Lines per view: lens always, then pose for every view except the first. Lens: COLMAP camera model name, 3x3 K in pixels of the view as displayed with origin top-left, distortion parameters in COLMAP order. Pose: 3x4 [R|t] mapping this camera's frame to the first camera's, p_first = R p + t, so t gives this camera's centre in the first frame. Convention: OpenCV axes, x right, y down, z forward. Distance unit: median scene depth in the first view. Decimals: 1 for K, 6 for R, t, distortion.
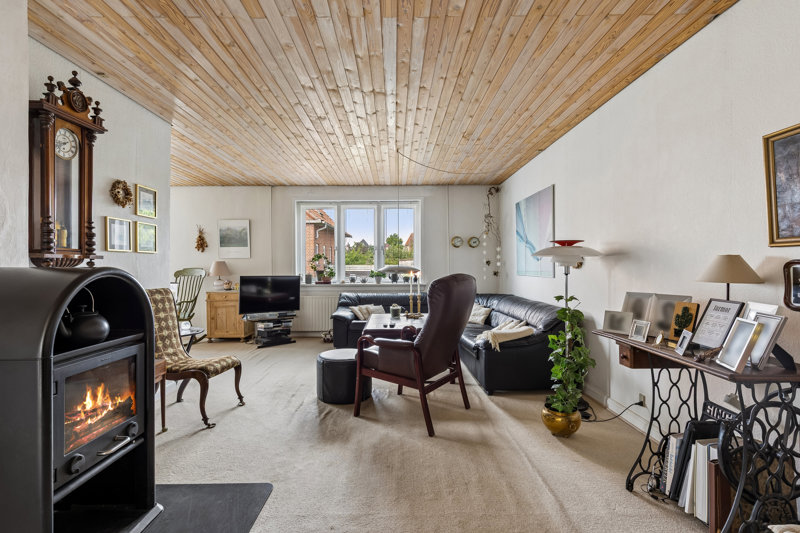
lens RADIAL K [[395.2, 0, 400.0], [0, 395.2, 266.5], [0, 0, 1]] dist [0.034330, 0.000278]
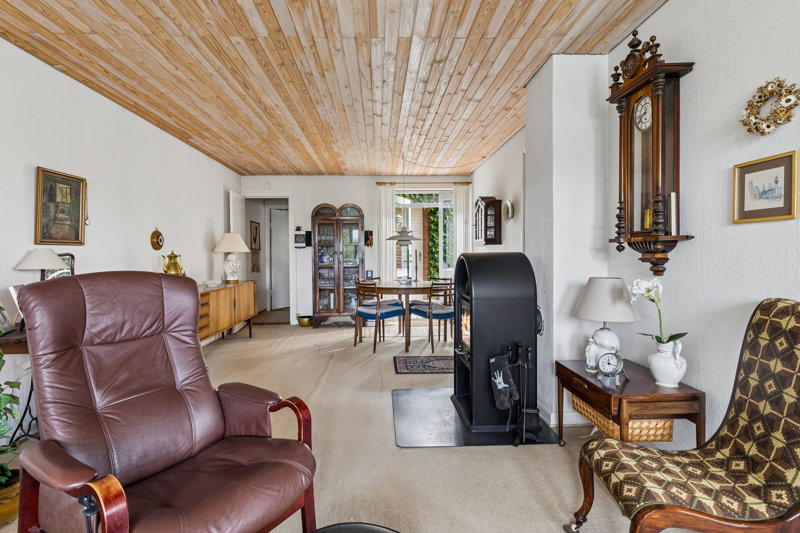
lens RADIAL K [[408.2, 0, 401.4], [0, 408.2, 253.7], [0, 0, 1]] dist [-0.014255, -0.000082]
pose [[-0.999174, 0.010464, -0.039271, -0.187242], [0.010315, 0.999939, 0.004002, -0.000315], [0.039310, 0.003594, -0.999221, 1.409955]]
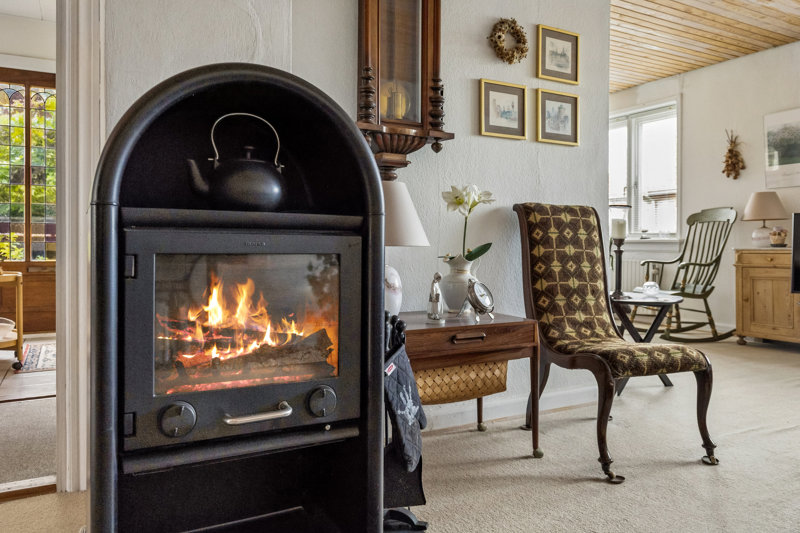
lens RADIAL K [[591.3, 0, 402.3], [0, 591.3, 251.8], [0, 0, 1]] dist [-0.008007, -0.005566]
pose [[0.460871, 0.004389, -0.887456, 0.016896], [-0.007962, 0.999968, 0.000810, 0.126271], [0.887432, 0.006693, 0.460891, 0.429653]]
